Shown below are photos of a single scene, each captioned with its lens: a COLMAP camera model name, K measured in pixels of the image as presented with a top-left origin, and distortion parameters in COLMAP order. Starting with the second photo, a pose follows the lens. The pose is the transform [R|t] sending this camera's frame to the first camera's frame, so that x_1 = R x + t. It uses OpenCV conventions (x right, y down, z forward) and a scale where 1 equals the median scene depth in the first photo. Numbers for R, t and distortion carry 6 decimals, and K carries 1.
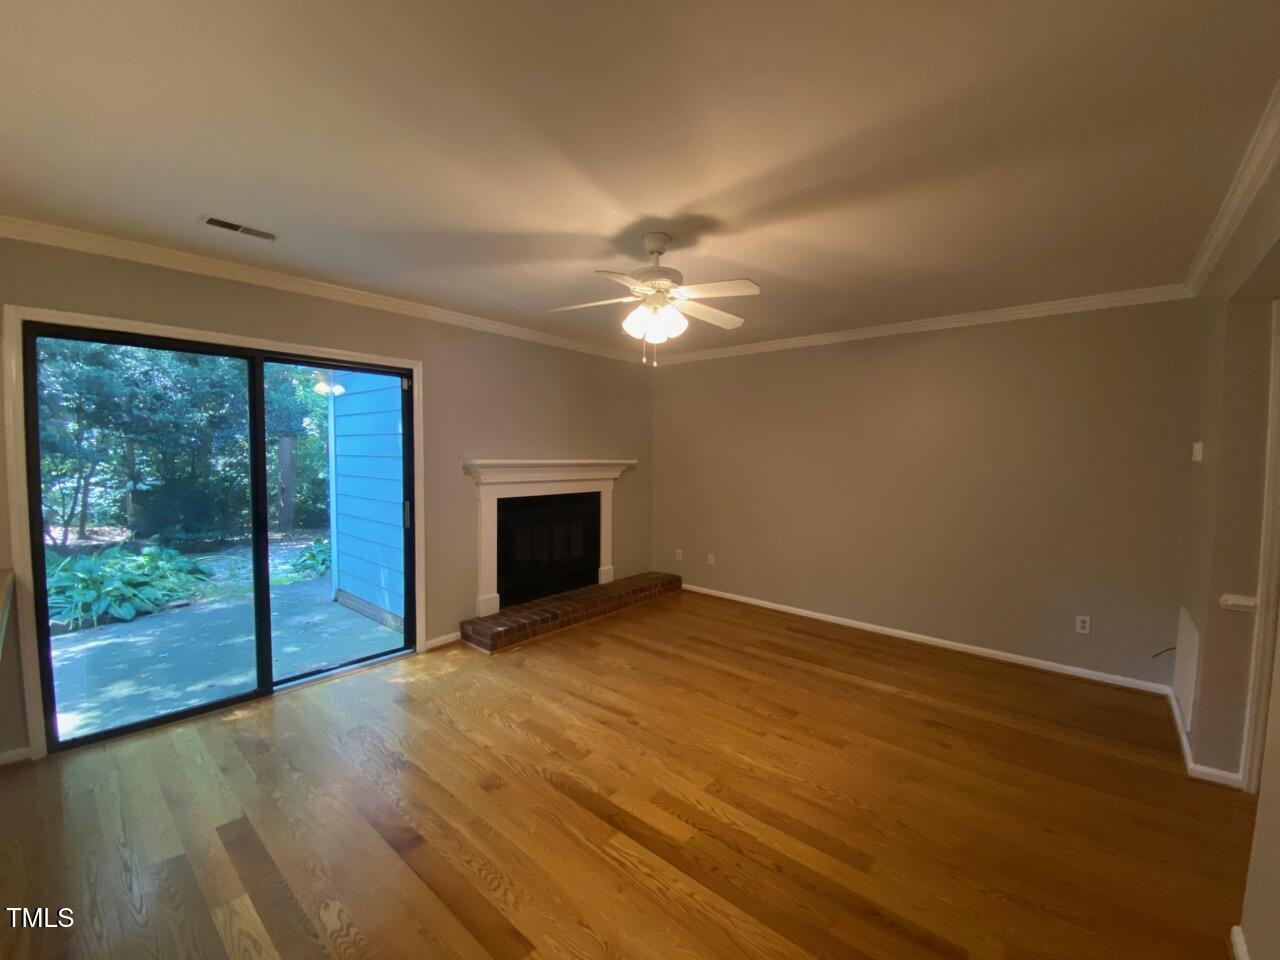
lens RADIAL K [[517.9, 0, 647.4], [0, 517.9, 473.0], [0, 0, 1]] dist [0.003863, -0.011819]
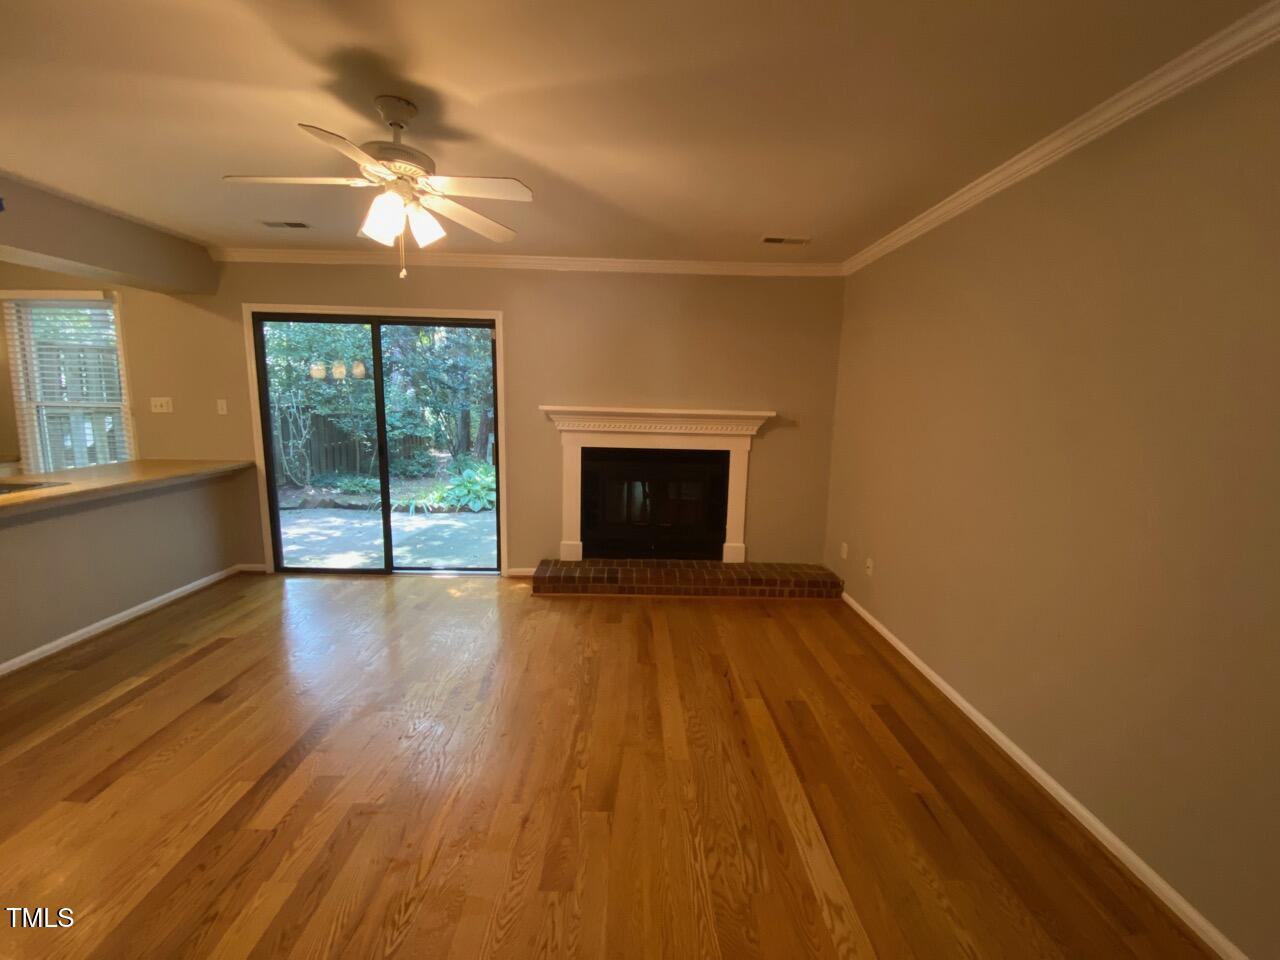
lens RADIAL K [[517.9, 0, 628.7], [0, 517.9, 478.2], [0, 0, 1]] dist [0.003863, -0.011819]
pose [[0.668489, 0.118441, -0.734230, 0.504600], [-0.047563, 0.992025, 0.116722, -0.010050], [0.742200, -0.043105, 0.668791, 0.425191]]
